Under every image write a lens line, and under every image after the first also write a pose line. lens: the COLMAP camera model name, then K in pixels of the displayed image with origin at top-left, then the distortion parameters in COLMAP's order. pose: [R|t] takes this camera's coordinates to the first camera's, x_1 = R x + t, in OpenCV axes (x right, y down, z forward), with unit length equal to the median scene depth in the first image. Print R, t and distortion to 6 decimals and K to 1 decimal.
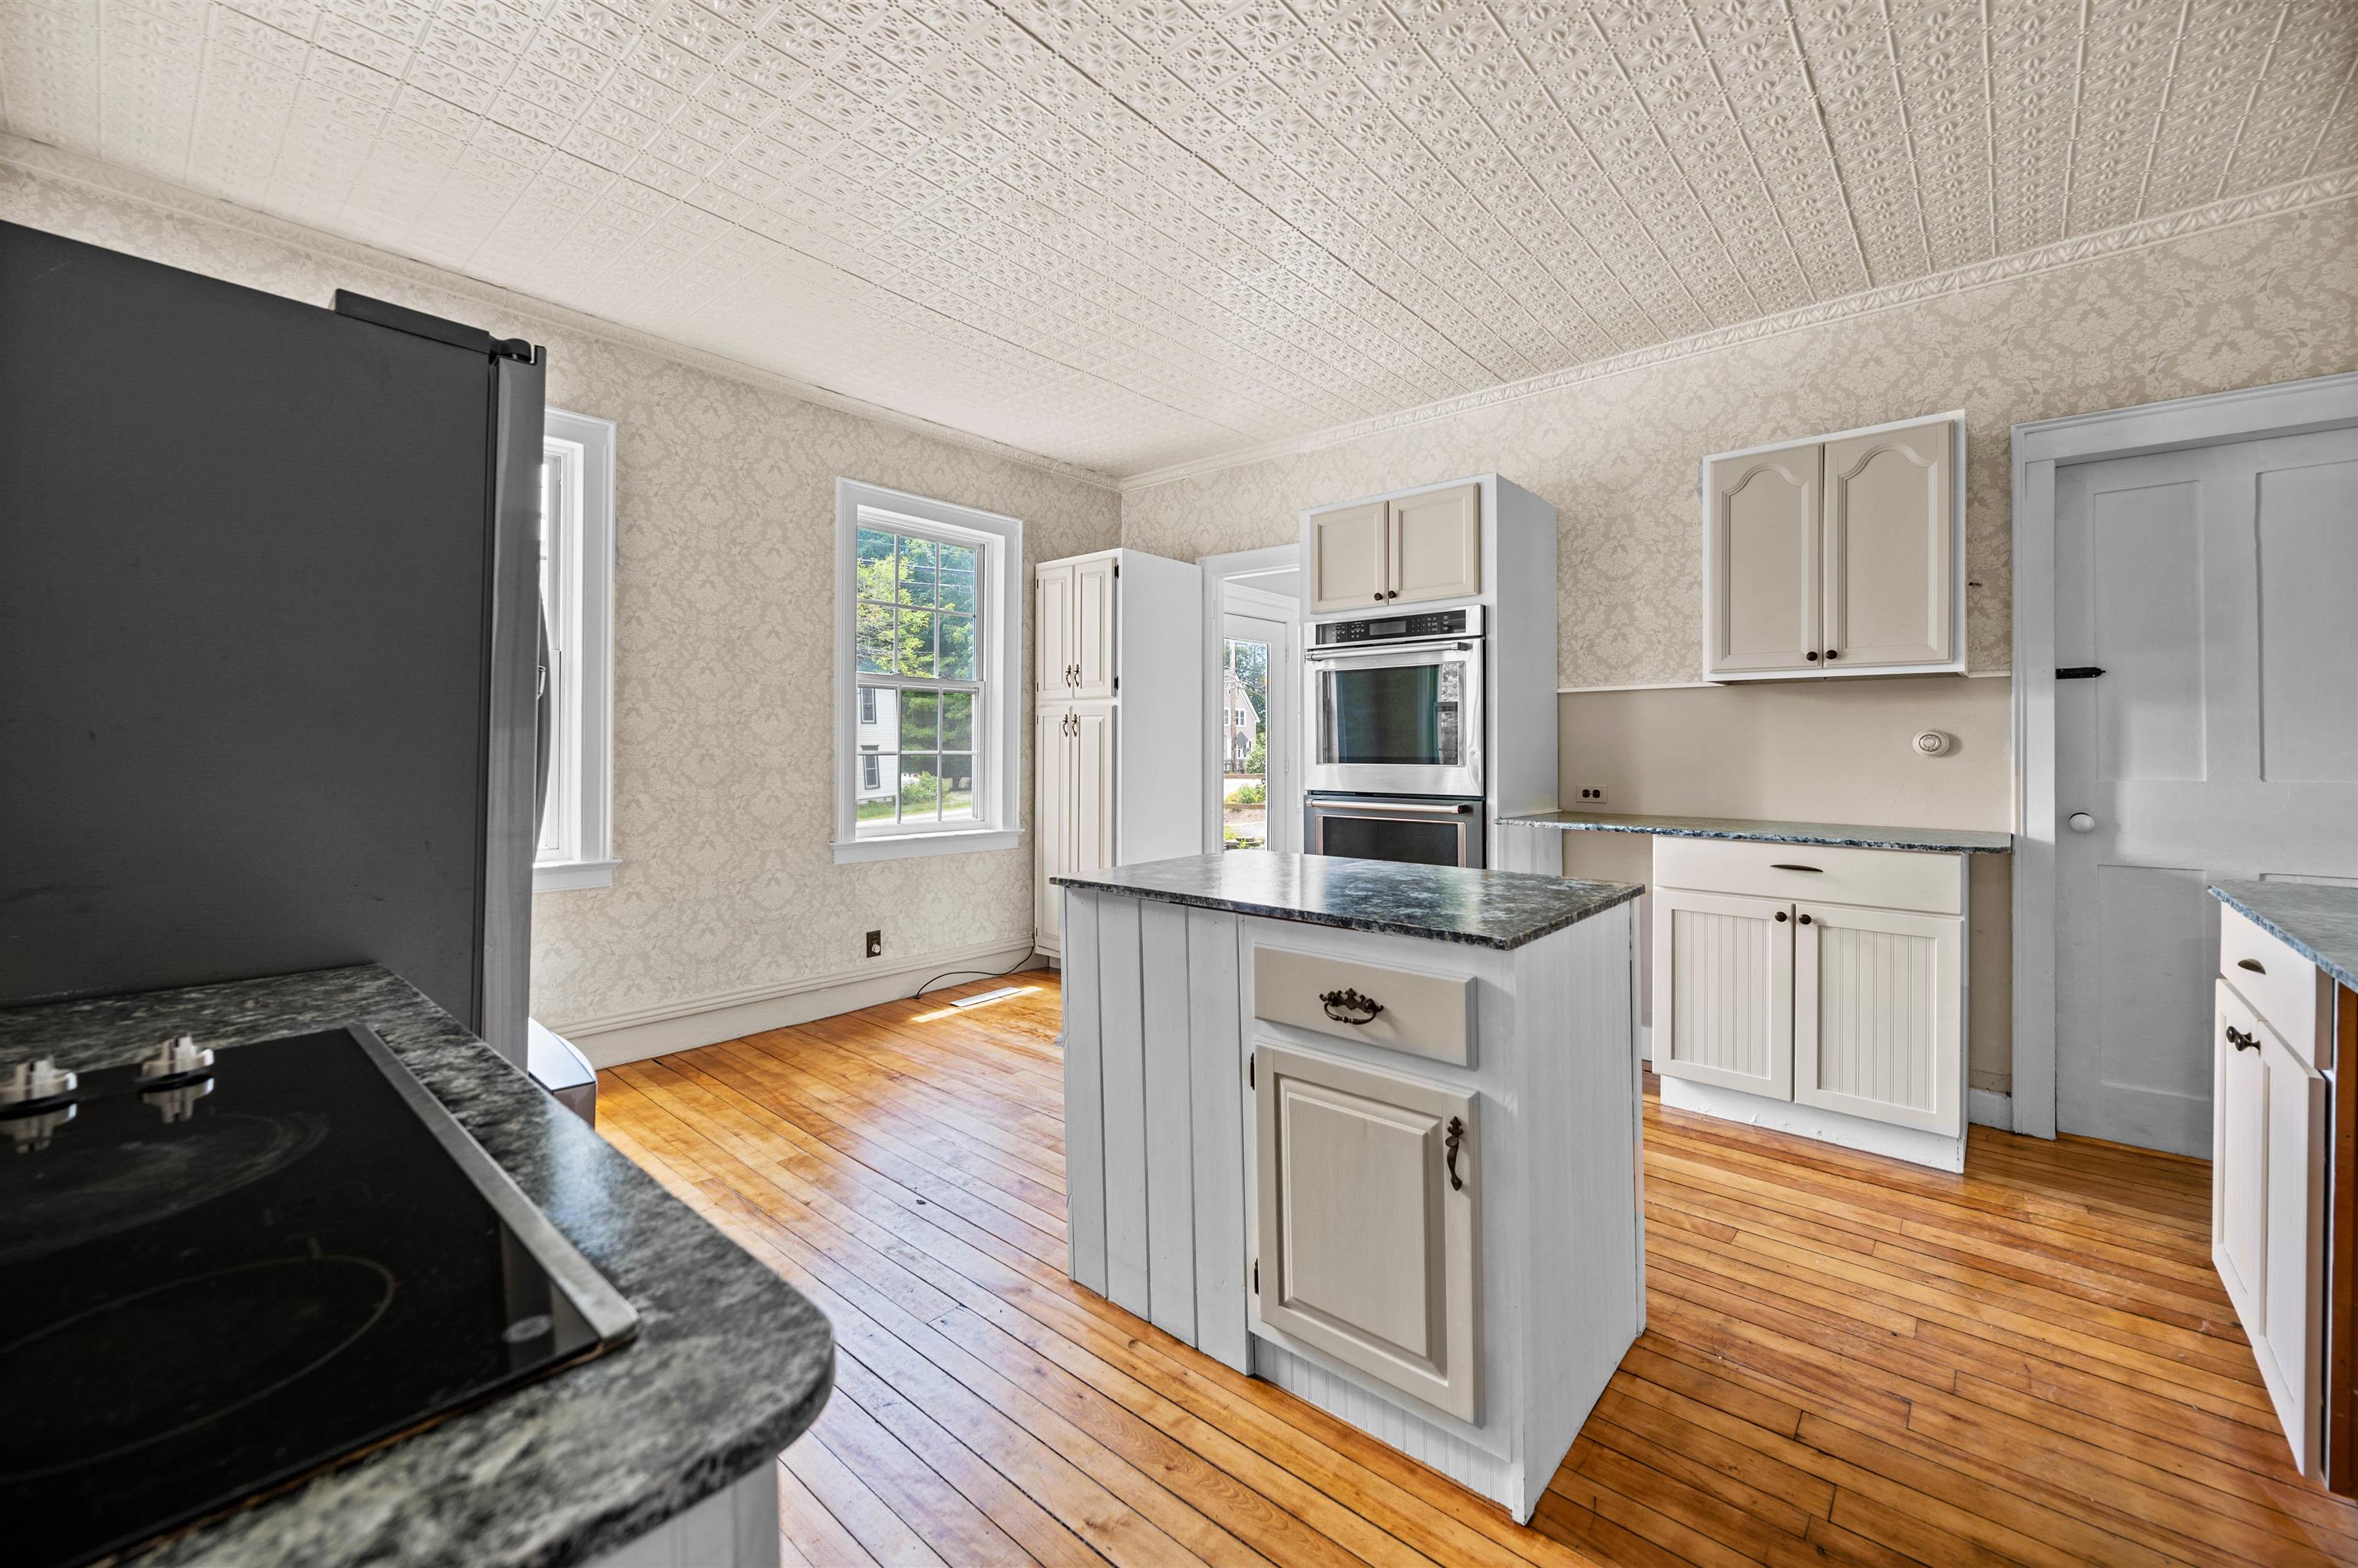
lens RADIAL K [[943.2, 0, 1188.3], [0, 943.2, 748.4], [0, 0, 1]] dist [-0.001073, 0.000143]
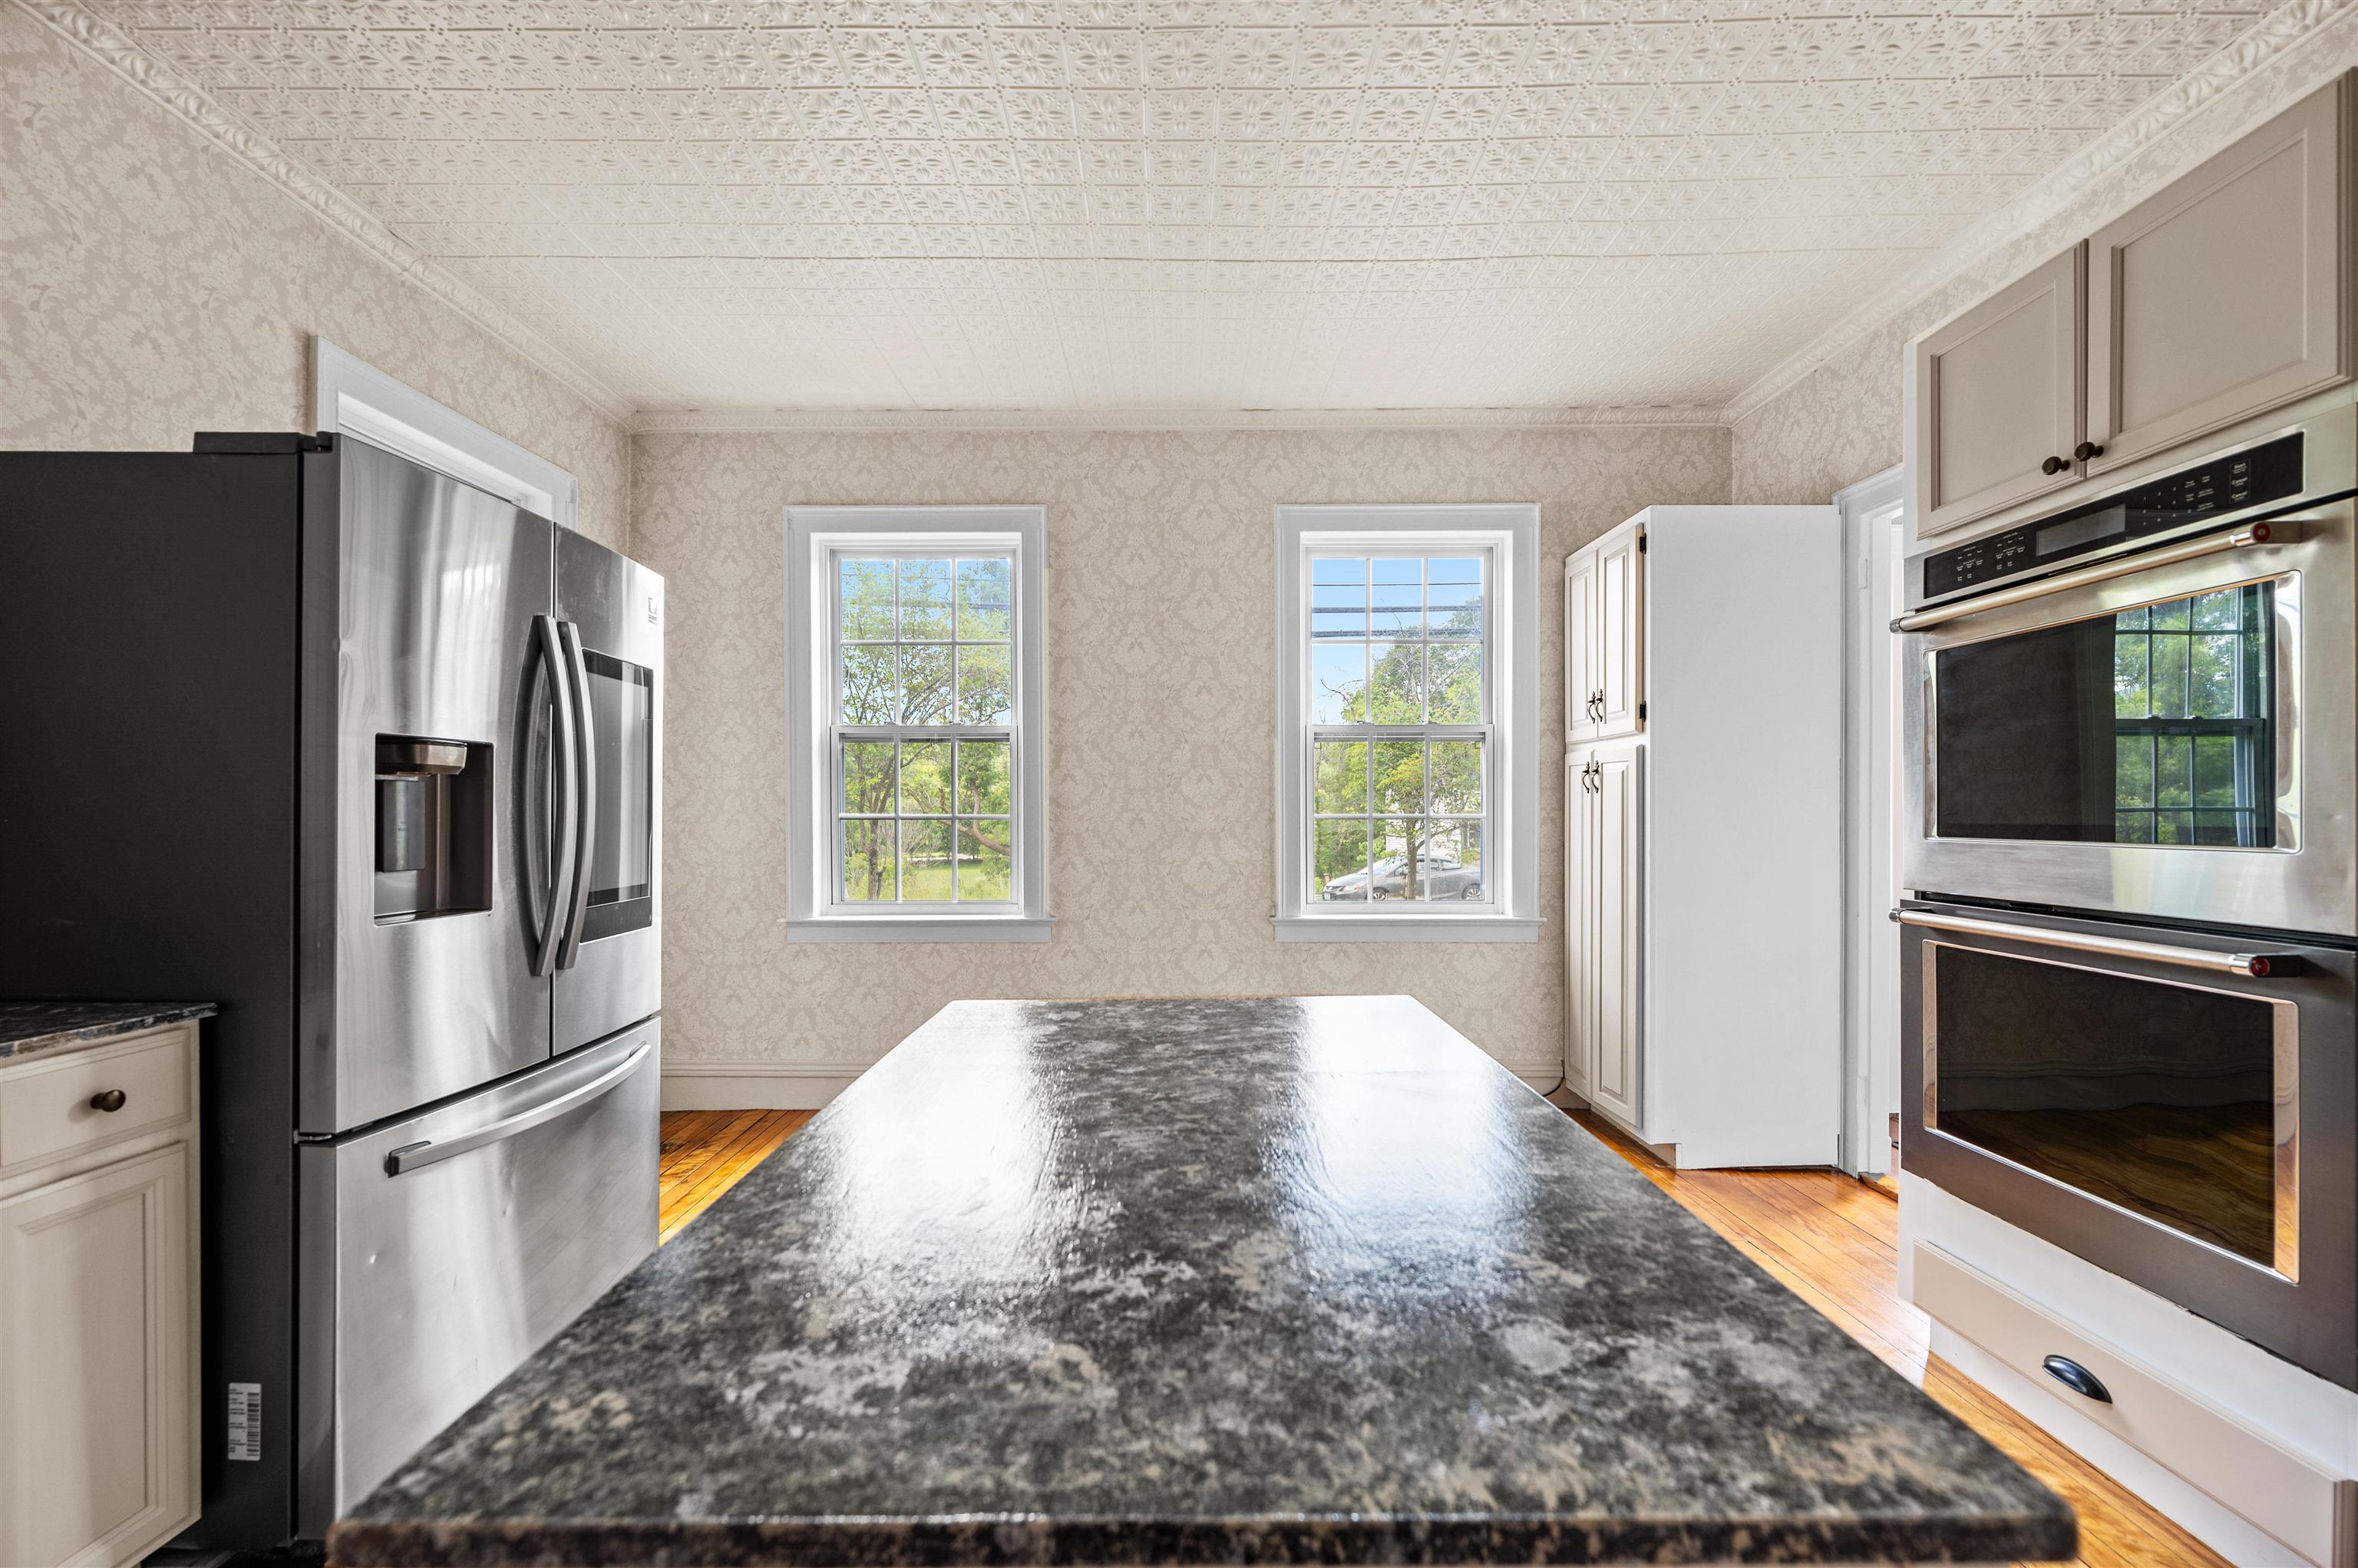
lens RADIAL K [[943.2, 0, 1164.5], [0, 943.2, 818.0], [0, 0, 1]] dist [-0.001073, 0.000143]
pose [[0.646036, -0.000055, -0.763307, 0.250580], [0.006472, 0.999964, 0.005406, 0.000650], [0.763279, -0.008432, 0.646013, 0.362058]]
